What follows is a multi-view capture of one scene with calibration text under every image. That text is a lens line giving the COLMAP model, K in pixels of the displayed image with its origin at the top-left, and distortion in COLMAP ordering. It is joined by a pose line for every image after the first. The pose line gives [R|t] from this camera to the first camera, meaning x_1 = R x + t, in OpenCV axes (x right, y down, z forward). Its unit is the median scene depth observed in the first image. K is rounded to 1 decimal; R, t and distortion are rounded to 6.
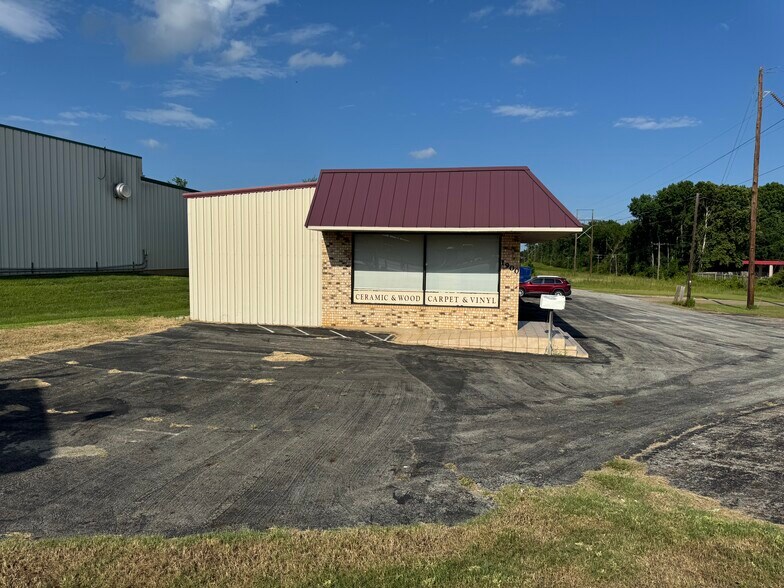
lens RADIAL K [[560.8, 0, 388.7], [0, 560.8, 299.2], [0, 0, 1]] dist [0.092109, -0.121876]
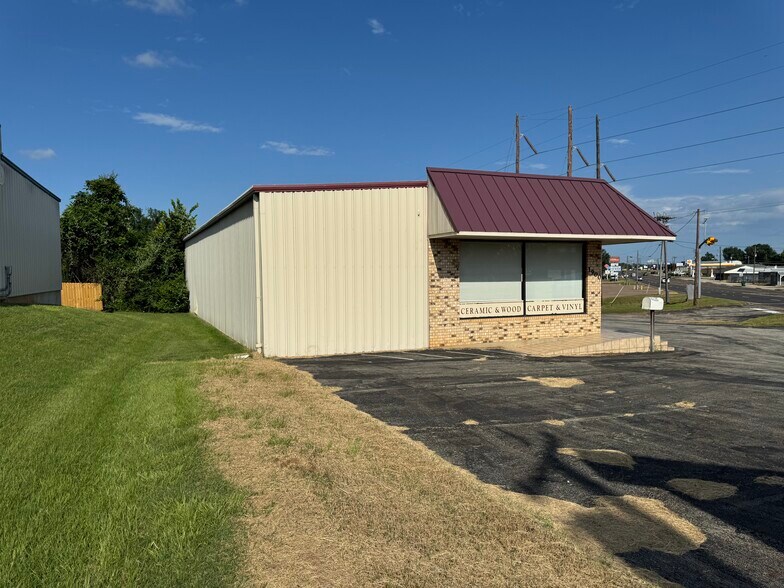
lens RADIAL K [[560.8, 0, 388.7], [0, 560.8, 299.2], [0, 0, 1]] dist [0.092109, -0.121876]
pose [[0.827108, -0.048485, 0.559948, -0.665845], [0.063196, 0.997977, -0.006934, -0.025154], [-0.558479, 0.041122, 0.828499, 0.325411]]
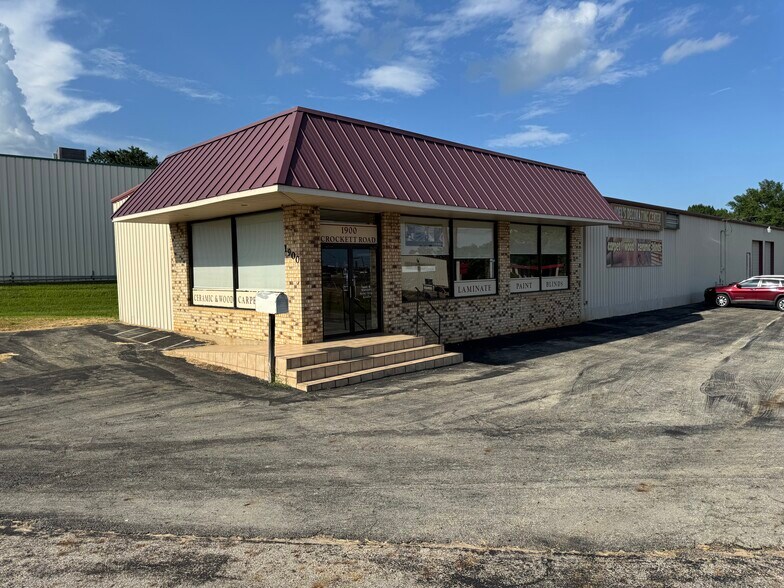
lens RADIAL K [[560.8, 0, 388.7], [0, 560.8, 299.2], [0, 0, 1]] dist [0.092109, -0.121876]
pose [[0.821901, 0.000014, -0.569630, 0.685523], [-0.011642, 0.999792, -0.016774, 0.009052], [0.569511, 0.020418, 0.821730, 0.468501]]
